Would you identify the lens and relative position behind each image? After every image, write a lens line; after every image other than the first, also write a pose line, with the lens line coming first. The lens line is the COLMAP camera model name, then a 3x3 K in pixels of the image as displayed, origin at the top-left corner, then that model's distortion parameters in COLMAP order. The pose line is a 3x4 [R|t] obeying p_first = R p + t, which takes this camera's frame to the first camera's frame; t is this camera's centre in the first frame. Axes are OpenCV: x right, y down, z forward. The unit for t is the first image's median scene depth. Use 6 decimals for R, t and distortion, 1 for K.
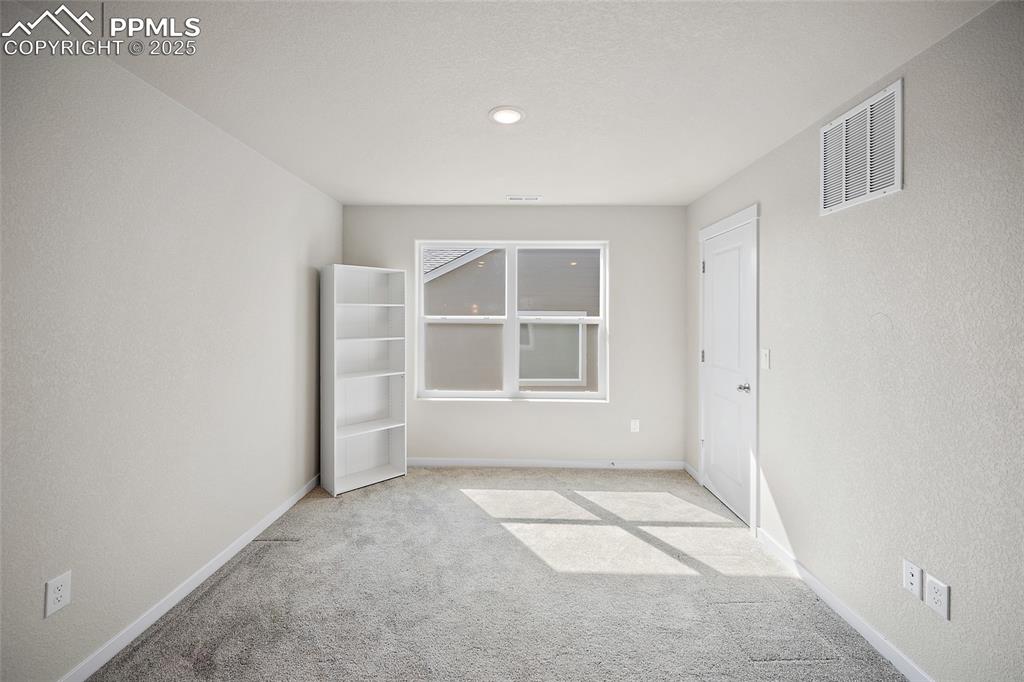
lens RADIAL K [[404.8, 0, 508.7], [0, 404.8, 317.6], [0, 0, 1]] dist [-0.005503, 0.000342]
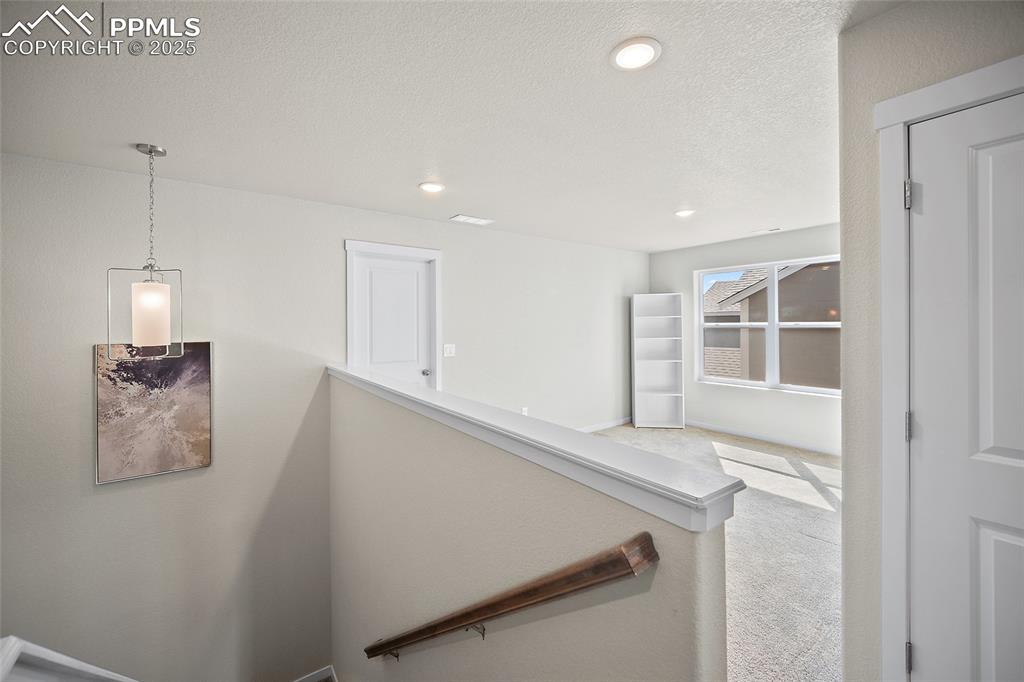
lens RADIAL K [[404.8, 0, 509.7], [0, 404.8, 332.3], [0, 0, 1]] dist [-0.005503, 0.000342]
pose [[0.606092, 0.003466, -0.795387, 0.542417], [0.009815, 0.999882, 0.011836, 0.004388], [0.795334, -0.014980, 0.605986, -0.419287]]
